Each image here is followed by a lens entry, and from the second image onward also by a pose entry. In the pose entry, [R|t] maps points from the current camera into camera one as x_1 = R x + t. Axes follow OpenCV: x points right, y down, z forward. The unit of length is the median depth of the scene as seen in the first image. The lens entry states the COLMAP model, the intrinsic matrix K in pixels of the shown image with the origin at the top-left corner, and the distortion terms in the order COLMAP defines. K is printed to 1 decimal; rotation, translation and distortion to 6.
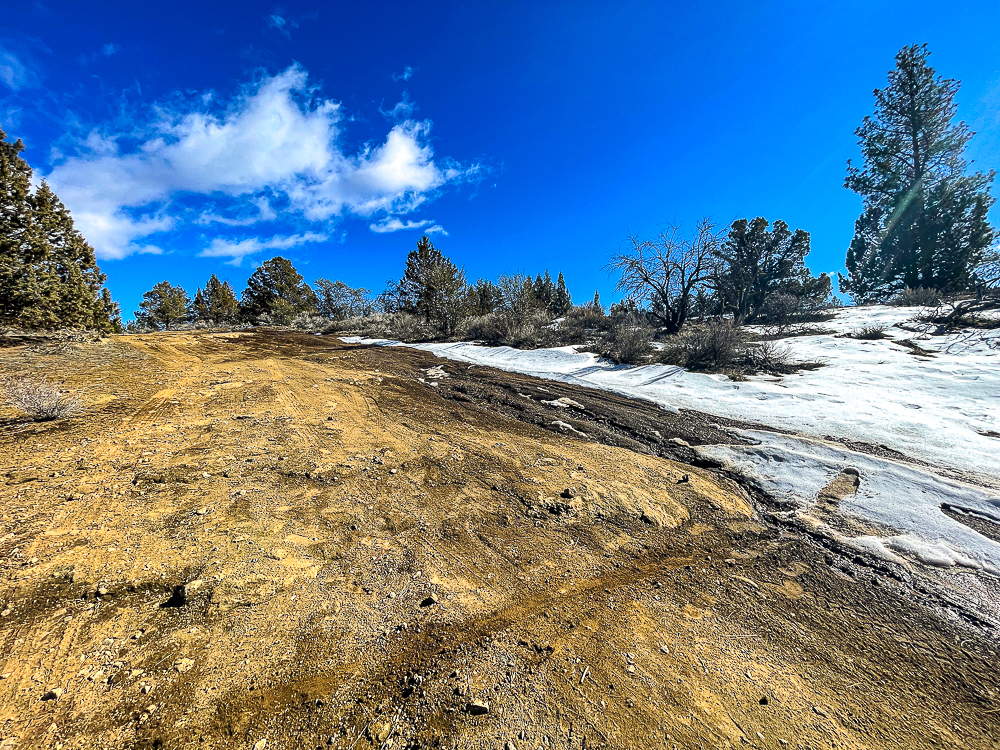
lens RADIAL K [[401.3, 0, 499.1], [0, 401.3, 373.2], [0, 0, 1]] dist [-0.005119, 0.000772]
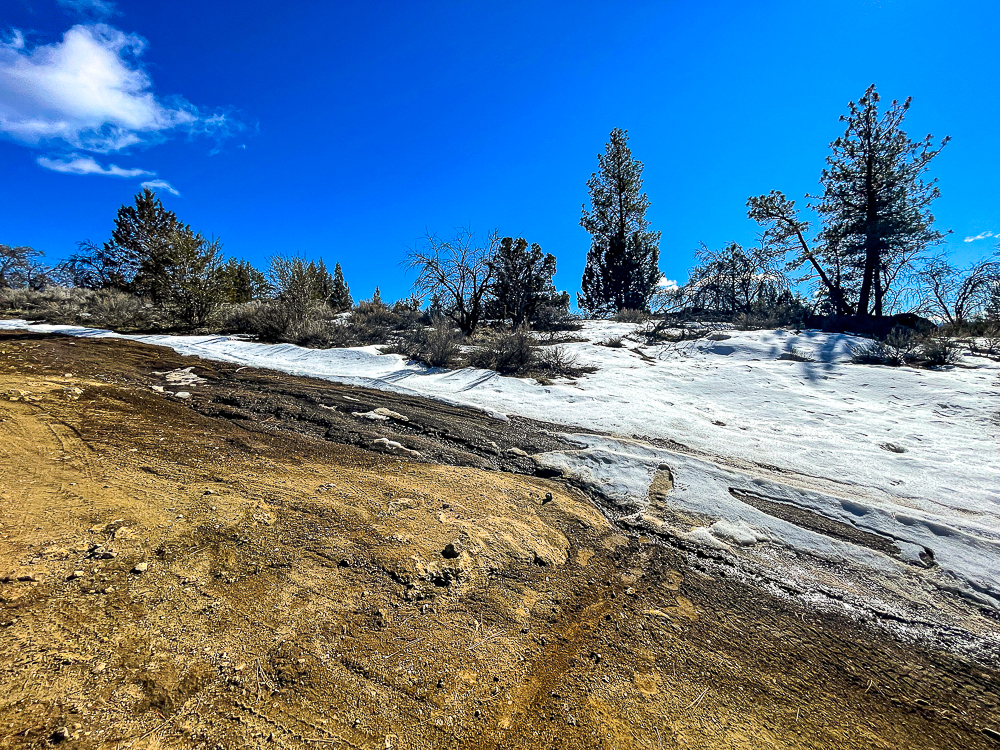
lens RADIAL K [[401.3, 0, 500.2], [0, 401.3, 375.1], [0, 0, 1]] dist [-0.005119, 0.000772]
pose [[0.856482, -0.010318, 0.516073, -0.082780], [0.004351, 0.999909, 0.012770, -0.025905], [-0.516158, -0.008692, 0.856449, 0.177059]]
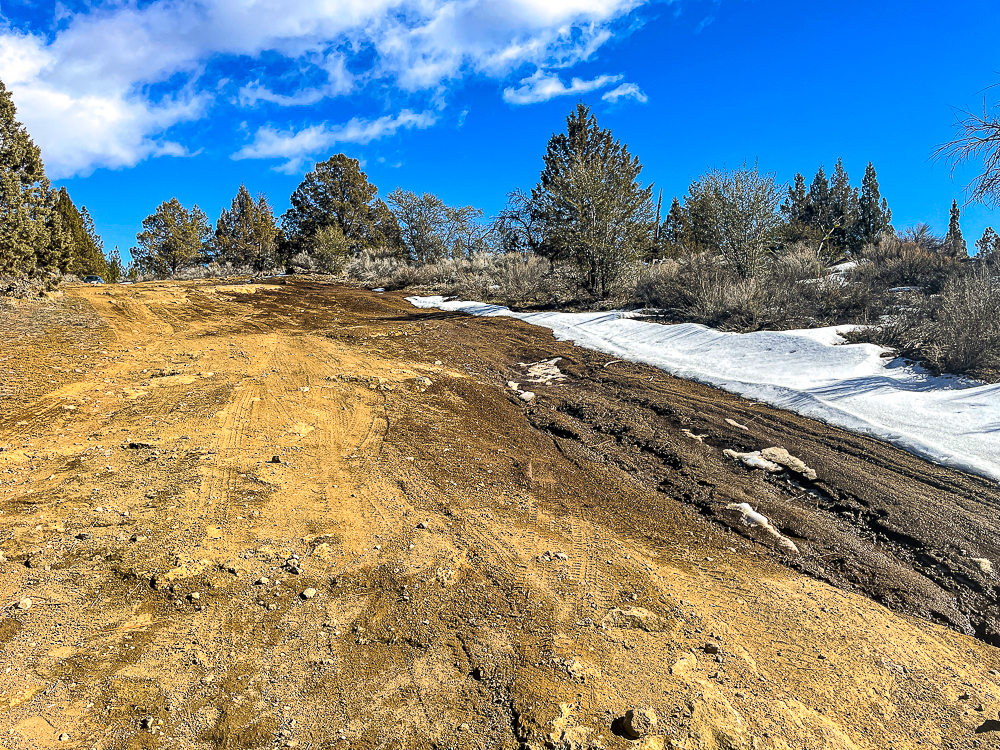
lens RADIAL K [[751.9, 0, 502.6], [0, 751.9, 368.9], [0, 0, 1]] dist [0.081899, -0.102771]
pose [[0.956091, 0.044712, -0.289640, 0.148944], [-0.042904, 0.999000, 0.012595, -0.031533], [0.289913, 0.000385, 0.957053, 0.143523]]
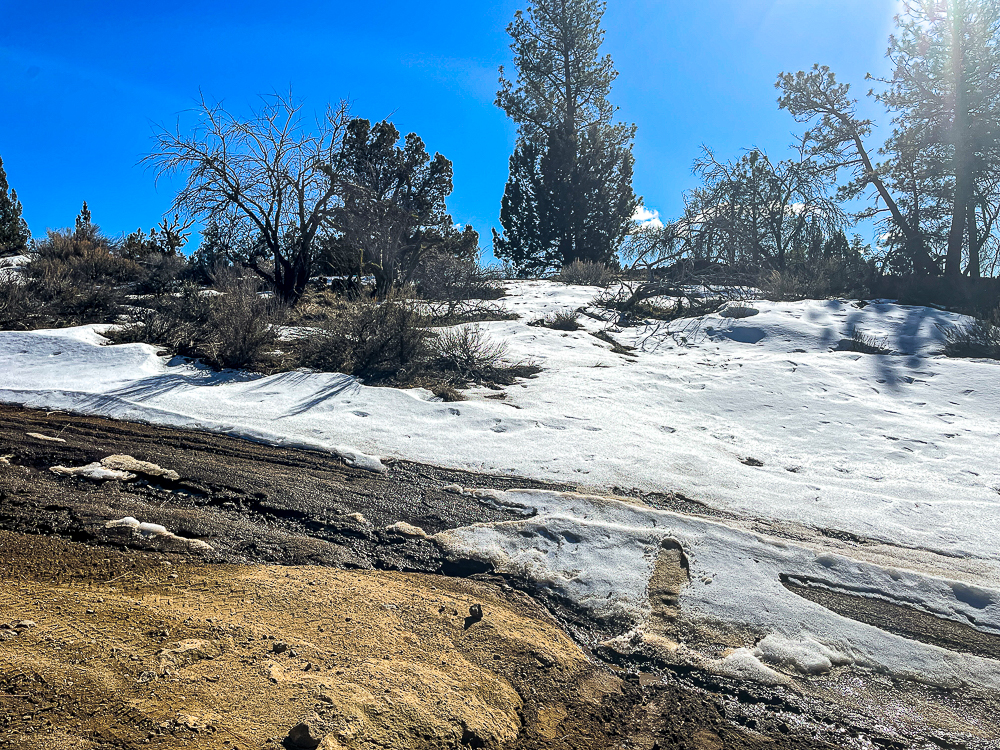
lens RADIAL K [[751.9, 0, 500.8], [0, 751.9, 359.6], [0, 0, 1]] dist [0.081899, -0.102771]
pose [[0.734820, -0.002247, 0.678259, -0.109964], [0.015240, 0.999797, -0.013198, -0.029290], [-0.678091, 0.020035, 0.734704, 0.191885]]
